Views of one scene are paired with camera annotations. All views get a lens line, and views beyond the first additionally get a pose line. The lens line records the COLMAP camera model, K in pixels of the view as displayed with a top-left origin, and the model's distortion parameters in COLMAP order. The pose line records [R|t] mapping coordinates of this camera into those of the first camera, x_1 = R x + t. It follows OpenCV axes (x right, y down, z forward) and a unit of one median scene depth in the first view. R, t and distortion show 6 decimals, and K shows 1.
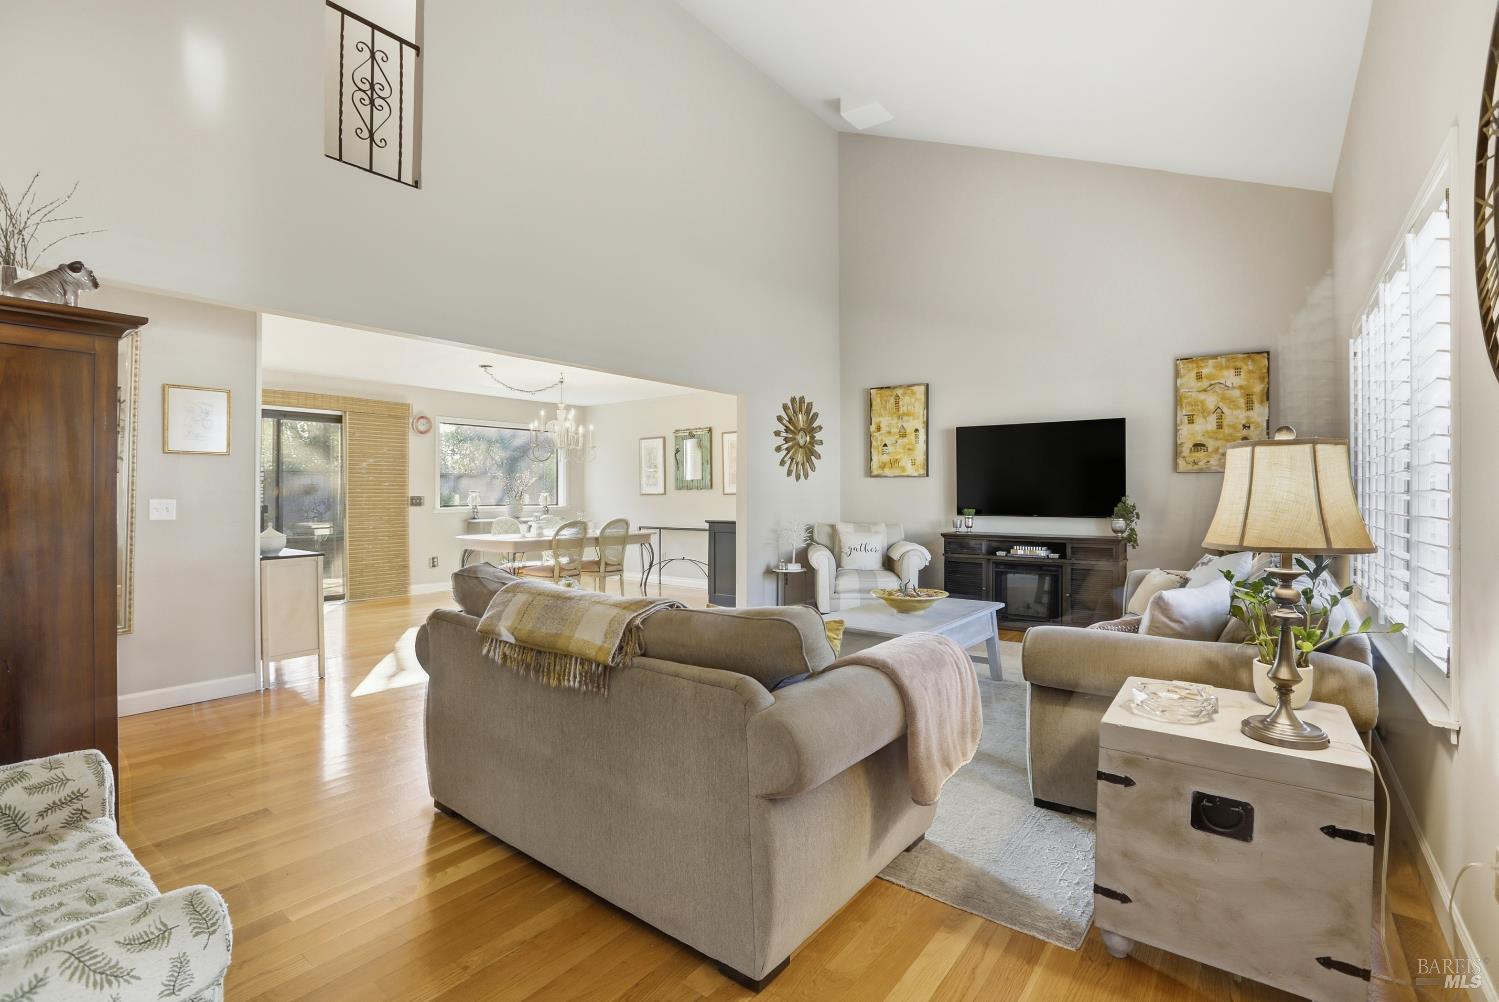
lens RADIAL K [[694.9, 0, 742.2], [0, 694.9, 494.0], [0, 0, 1]] dist [-0.049838, 0.014831]
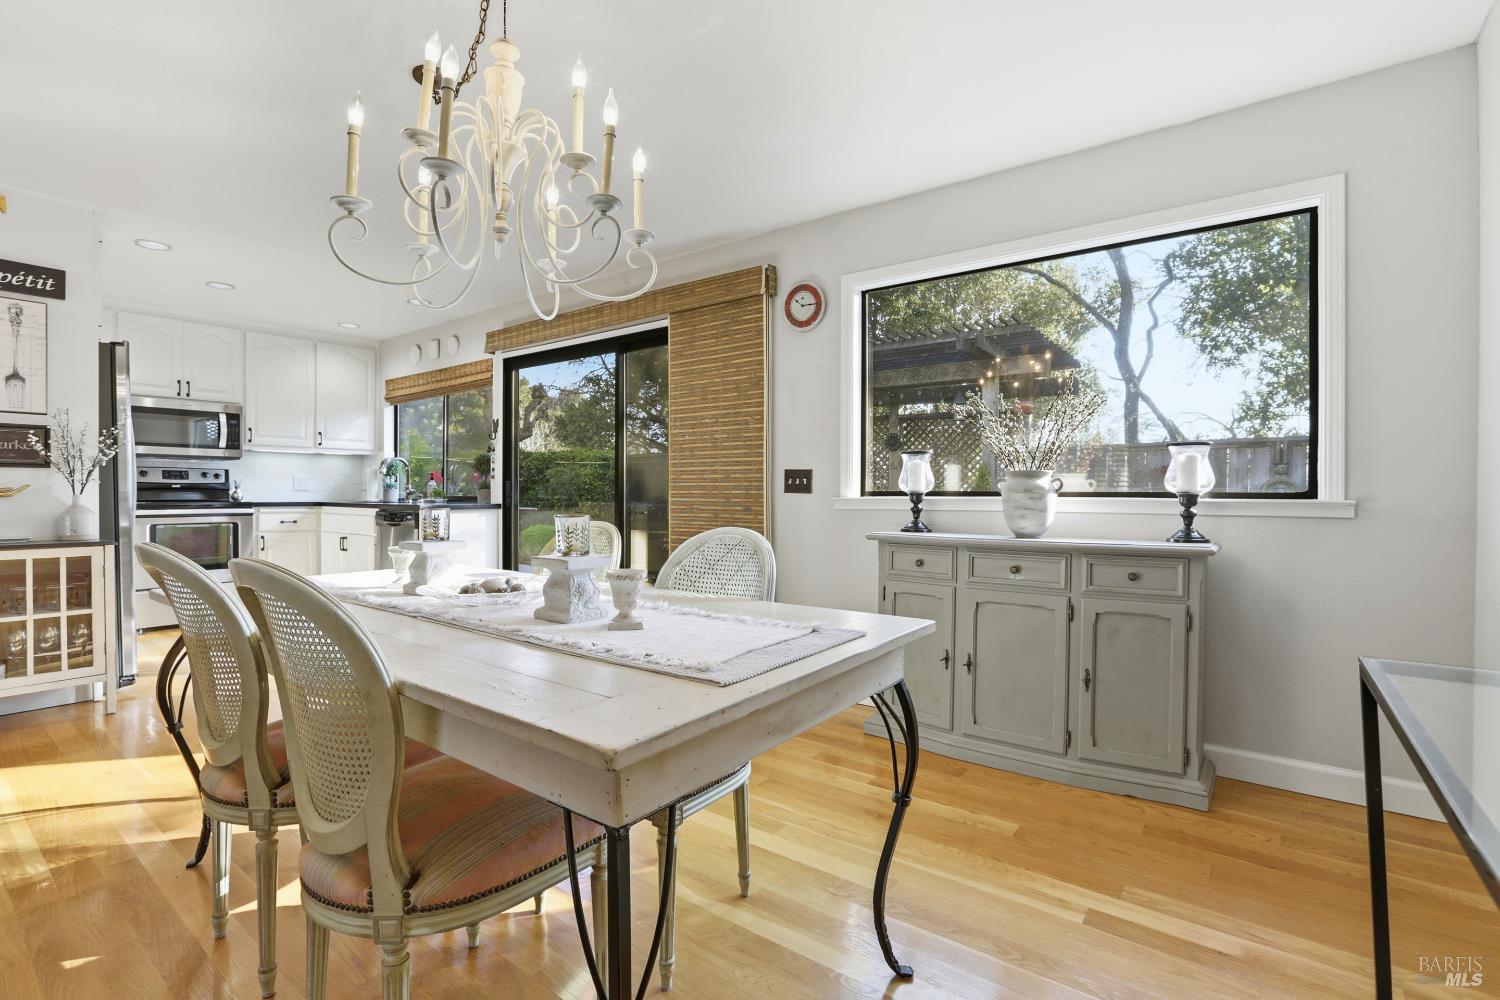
lens RADIAL K [[695.3, 0, 742.7], [0, 695.3, 493.0], [0, 0, 1]] dist [-0.049838, 0.014831]
pose [[0.000671, 0.001357, -0.999999, -0.027815], [-0.005851, 0.999982, 0.001353, 0.017813], [0.999983, 0.005850, 0.000679, 0.975175]]
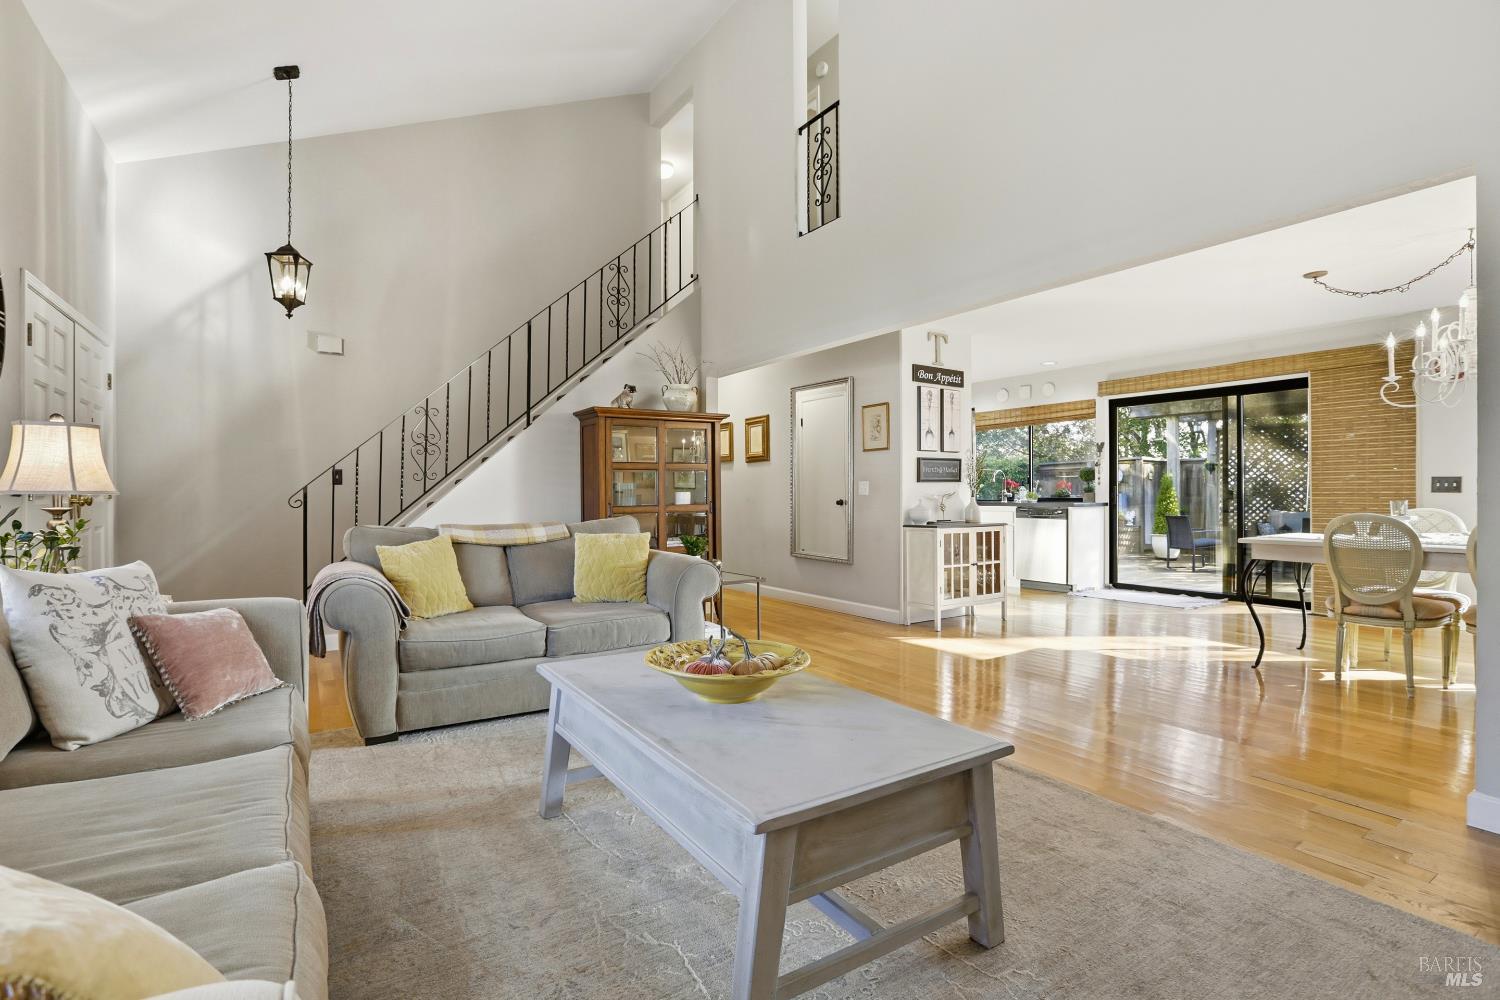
lens RADIAL K [[695.3, 0, 742.7], [0, 695.3, 493.0], [0, 0, 1]] dist [-0.049838, 0.014831]
pose [[-0.331365, -0.002681, -0.943499, 0.344332], [0.001876, 0.999992, -0.003500, 0.019513], [0.943501, -0.002929, -0.331357, 0.591021]]
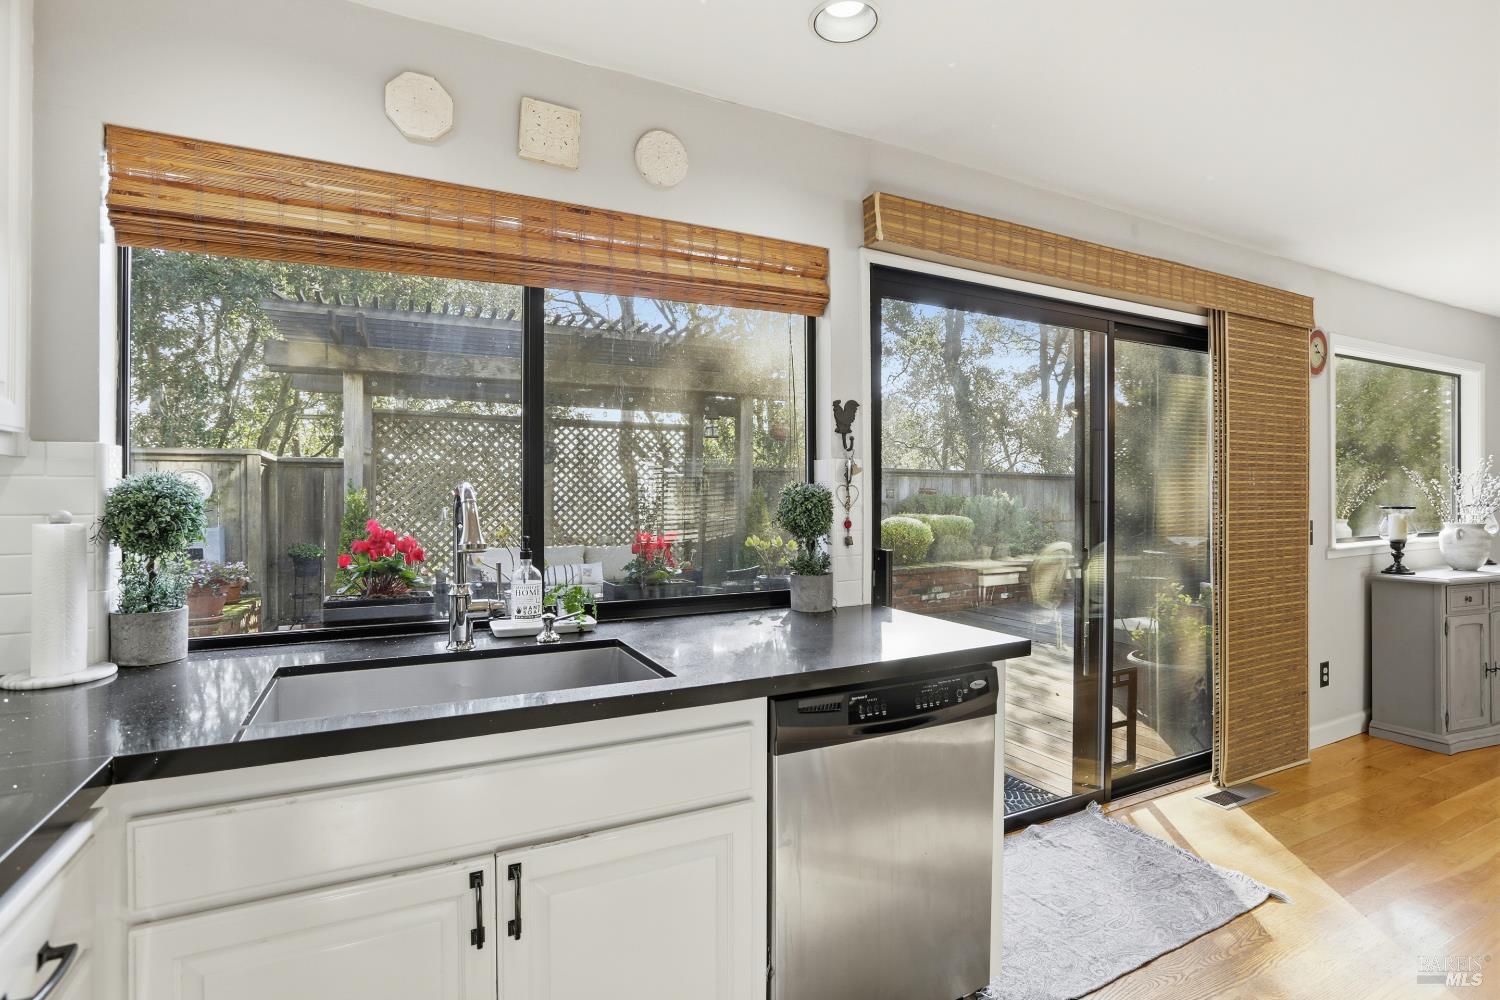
lens RADIAL K [[729.6, 0, 748.4], [0, 729.6, 483.2], [0, 0, 1]] dist [-0.062725, 0.025537]
pose [[0.903074, -0.004361, -0.429462, -0.600749], [-0.000194, 0.999944, -0.010561, -0.015317], [0.429485, 0.009621, 0.903023, 0.464712]]
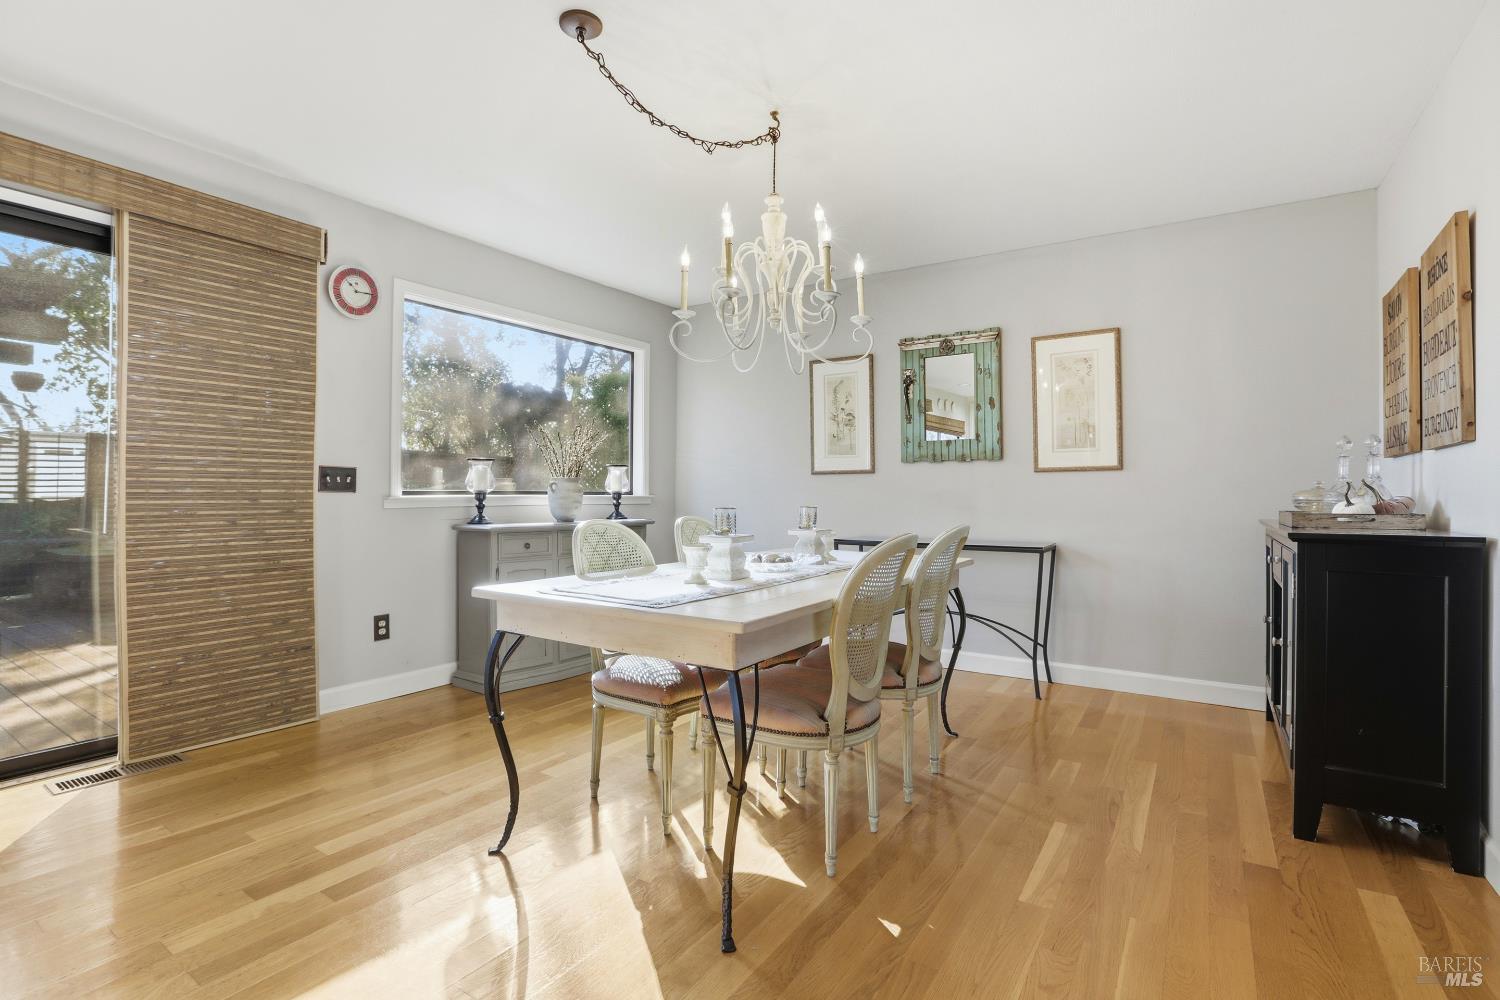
lens RADIAL K [[695.3, 0, 742.7], [0, 695.3, 493.0], [0, 0, 1]] dist [-0.049838, 0.014831]
pose [[0.997028, 0.005663, 0.076827, -0.271152], [-0.005669, 0.999984, -0.000146, 0.017244], [-0.076827, -0.000290, 0.997044, 0.590400]]
